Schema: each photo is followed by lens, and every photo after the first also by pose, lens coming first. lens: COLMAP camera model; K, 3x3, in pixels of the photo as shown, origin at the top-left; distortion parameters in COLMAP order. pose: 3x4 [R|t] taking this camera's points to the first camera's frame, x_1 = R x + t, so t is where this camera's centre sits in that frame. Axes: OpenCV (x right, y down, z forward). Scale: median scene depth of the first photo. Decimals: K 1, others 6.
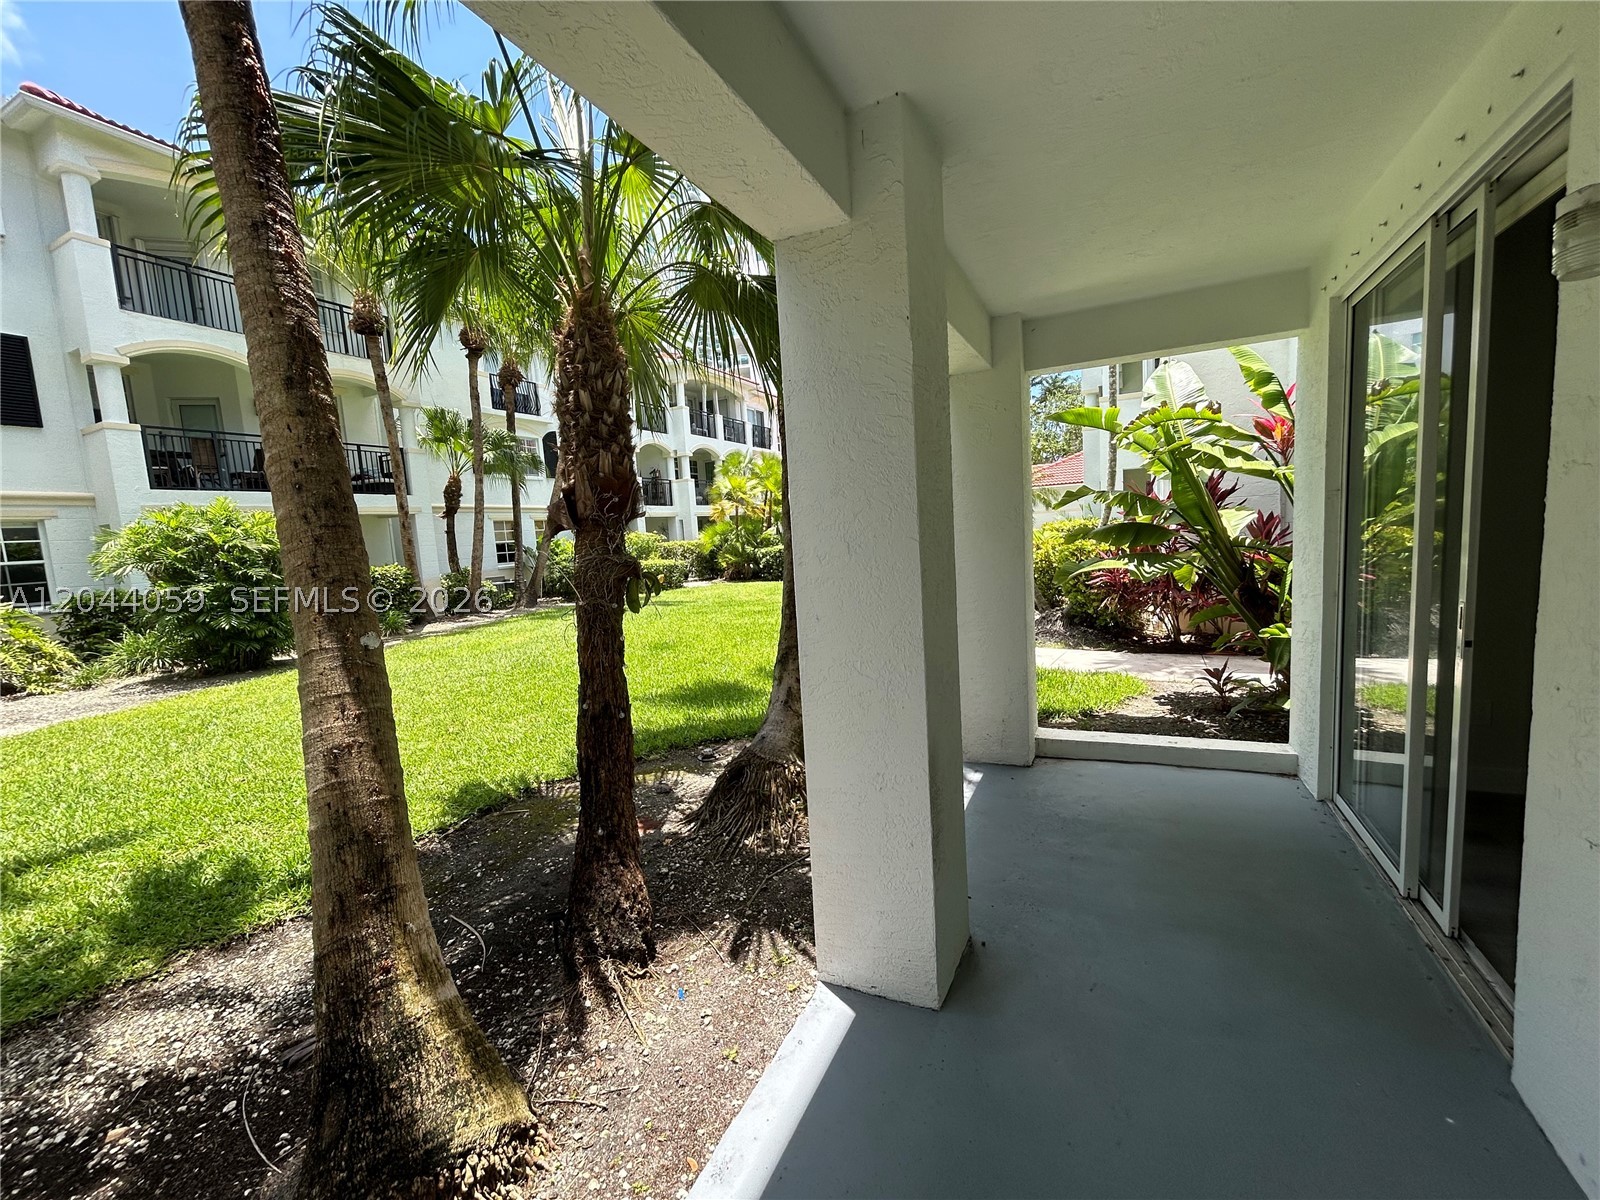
lens RADIAL K [[648.8, 0, 800.5], [0, 648.8, 599.5], [0, 0, 1]] dist [0.003054, 0.000996]
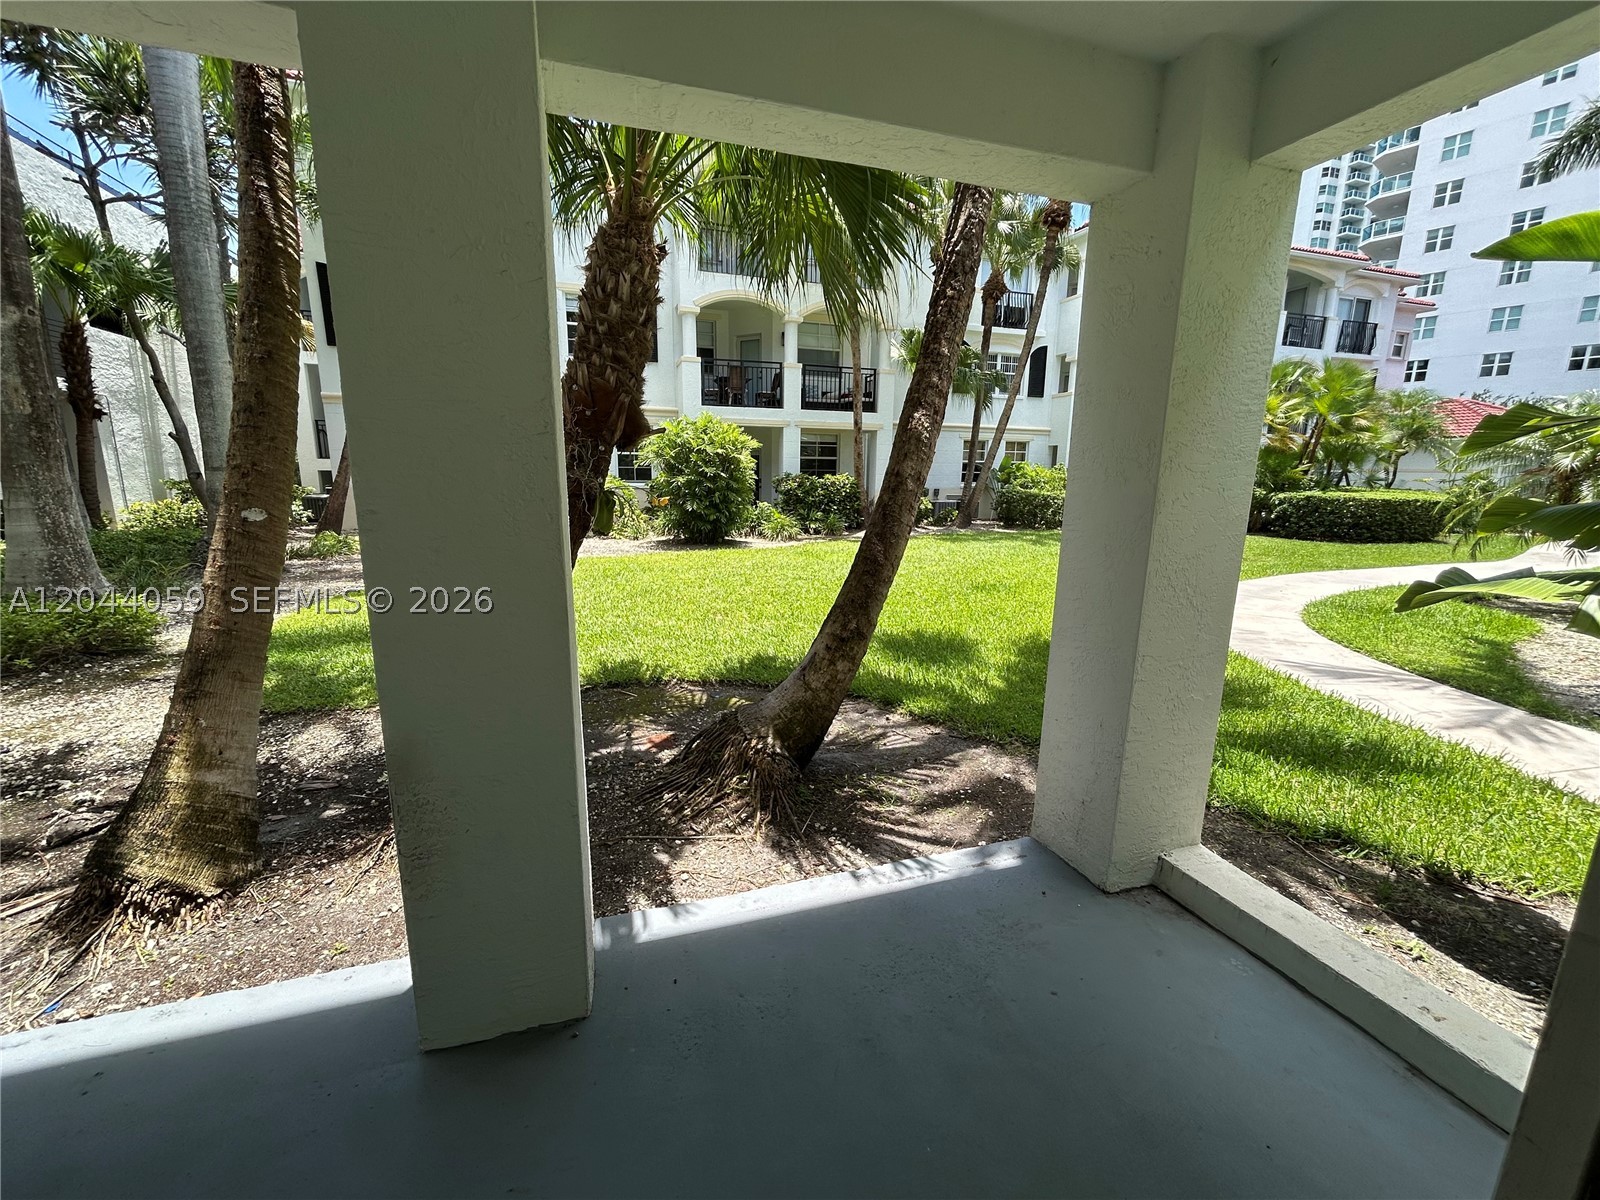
lens RADIAL K [[648.8, 0, 799.6], [0, 648.8, 602.8], [0, 0, 1]] dist [0.003054, 0.000996]
pose [[0.697678, 0.215116, -0.683352, 0.245286], [-0.131359, 0.976095, 0.173158, -0.031685], [0.704266, -0.031044, 0.709257, 0.190962]]
